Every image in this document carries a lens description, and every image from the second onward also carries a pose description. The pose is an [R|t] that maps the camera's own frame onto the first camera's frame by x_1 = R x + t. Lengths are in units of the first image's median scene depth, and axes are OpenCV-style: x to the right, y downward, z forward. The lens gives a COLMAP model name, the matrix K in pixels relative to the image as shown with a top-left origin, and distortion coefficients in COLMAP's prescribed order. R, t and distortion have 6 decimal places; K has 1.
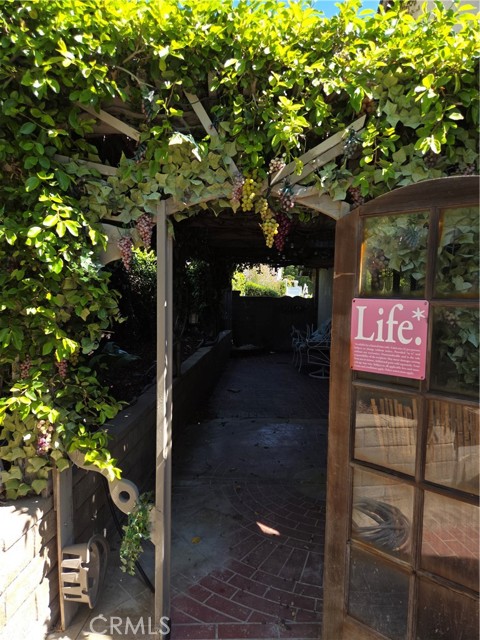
lens RADIAL K [[415.1, 0, 240.0], [0, 415.1, 320.0], [0, 0, 1]] dist [0.068666, -0.000578]
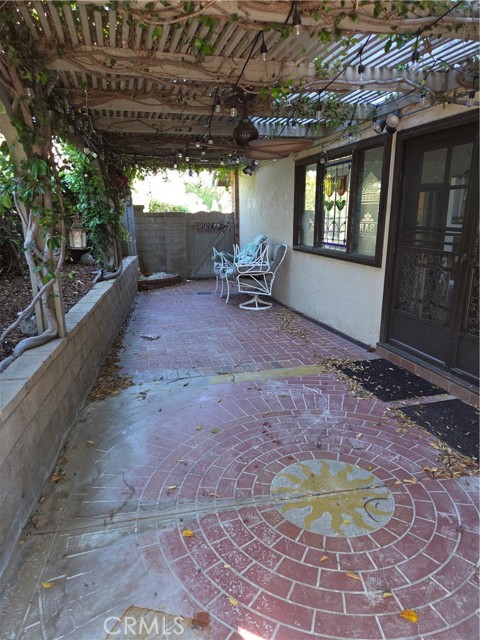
lens RADIAL K [[415.1, 0, 240.0], [0, 415.1, 320.0], [0, 0, 1]] dist [0.068666, -0.000578]
pose [[0.972773, -0.080863, 0.217196, -0.015444], [0.039661, 0.981415, 0.187752, 0.003220], [-0.228342, -0.174026, 0.957901, 0.204352]]
